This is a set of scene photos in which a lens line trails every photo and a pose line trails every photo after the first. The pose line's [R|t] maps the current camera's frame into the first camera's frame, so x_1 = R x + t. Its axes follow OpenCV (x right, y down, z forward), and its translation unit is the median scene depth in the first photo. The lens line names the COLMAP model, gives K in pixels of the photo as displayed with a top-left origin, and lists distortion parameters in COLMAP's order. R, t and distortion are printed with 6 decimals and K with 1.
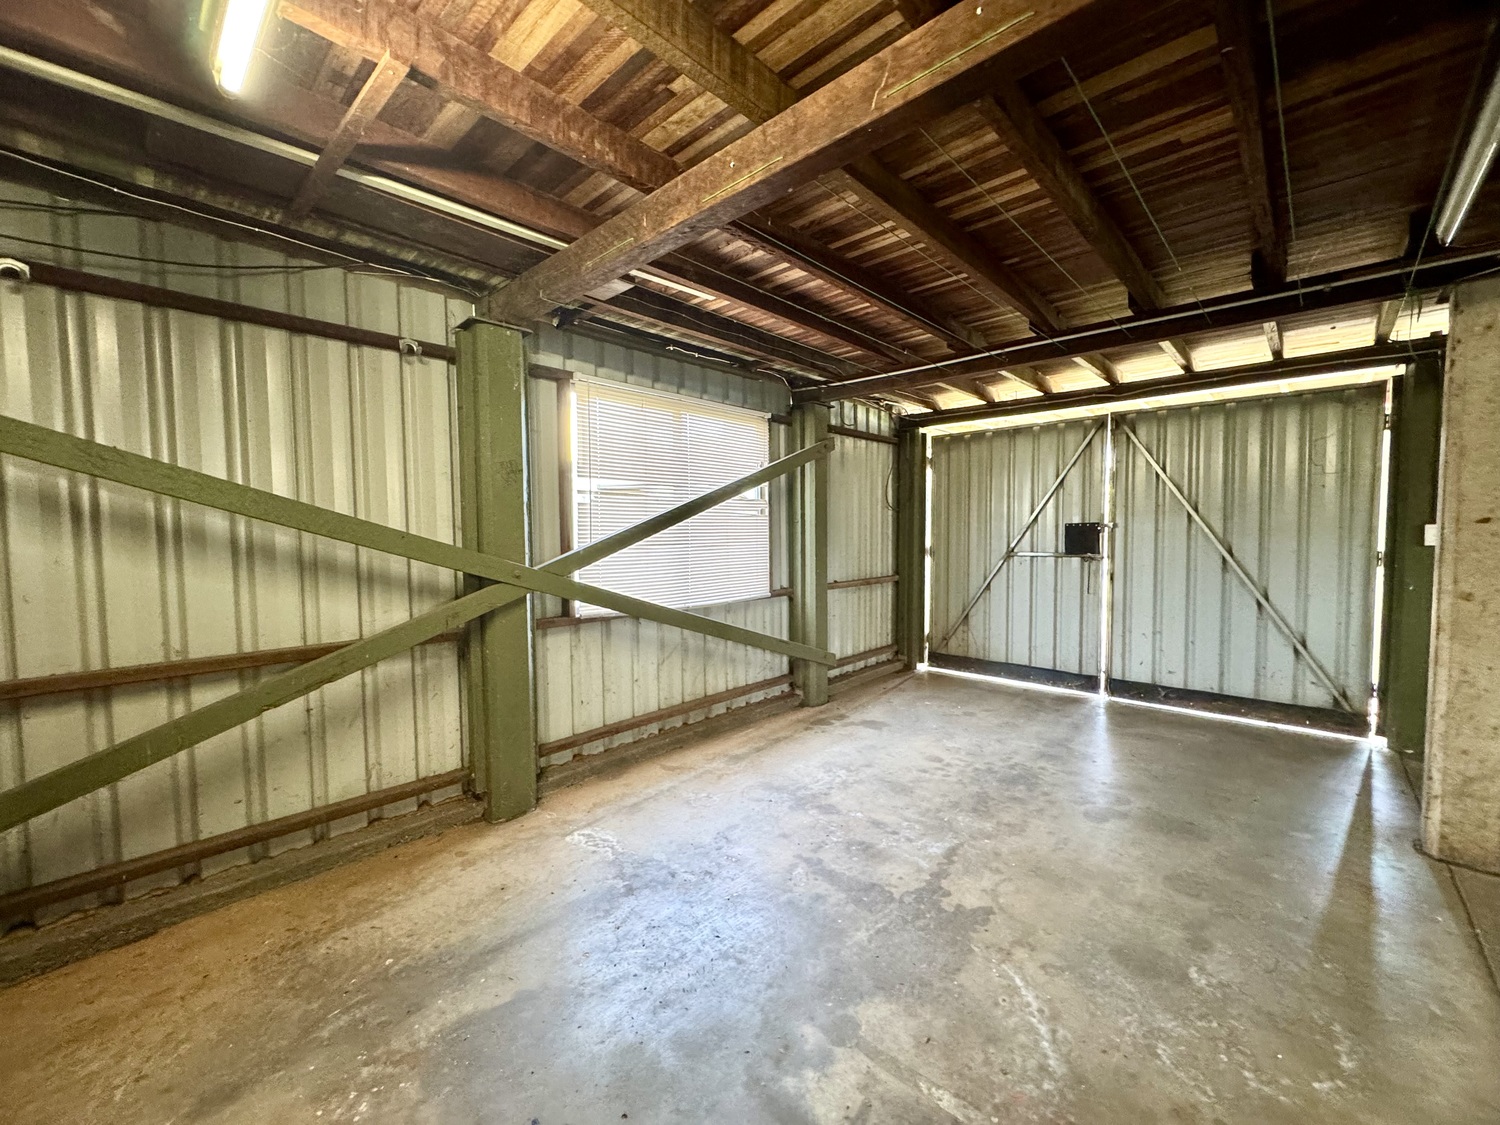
lens RADIAL K [[595.2, 0, 750.0], [0, 595.2, 562.5], [0, 0, 1]] dist [-0.000278, -0.000011]
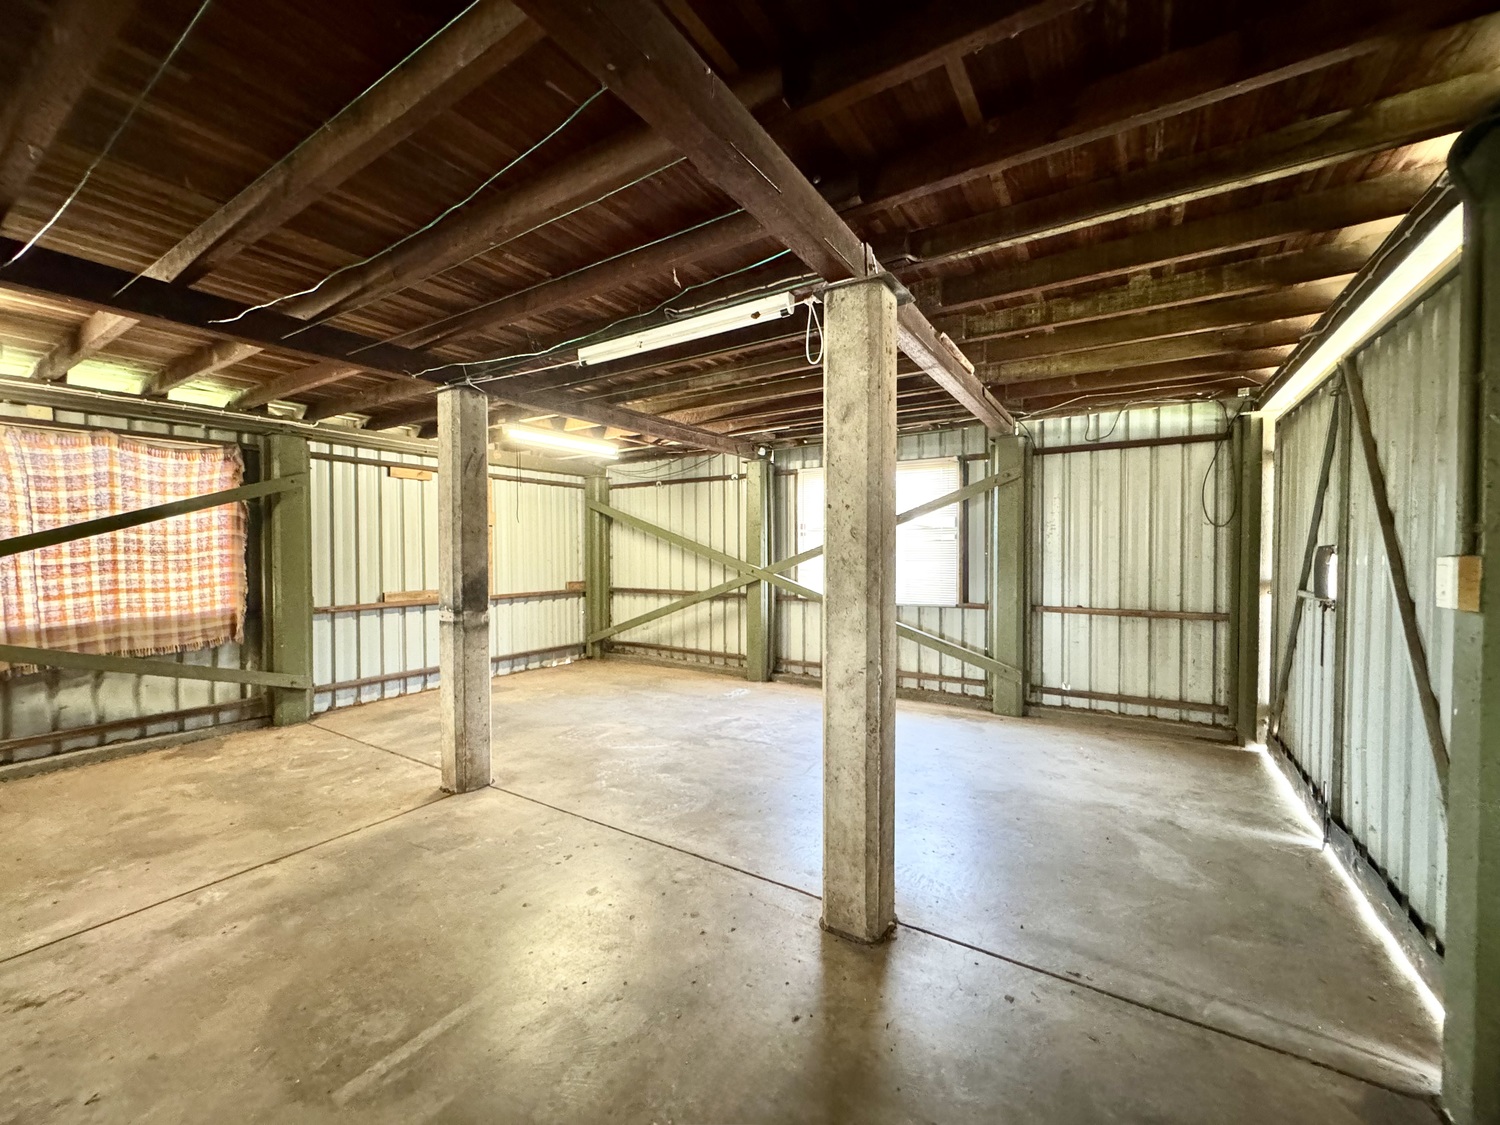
lens RADIAL K [[595.2, 0, 750.0], [0, 595.2, 562.5], [0, 0, 1]] dist [-0.000278, -0.000011]
pose [[0.190144, 0.027625, -0.981368, 1.691864], [-0.051599, 0.998504, 0.018109, -0.047761], [0.980399, 0.047194, 0.191285, 0.529005]]
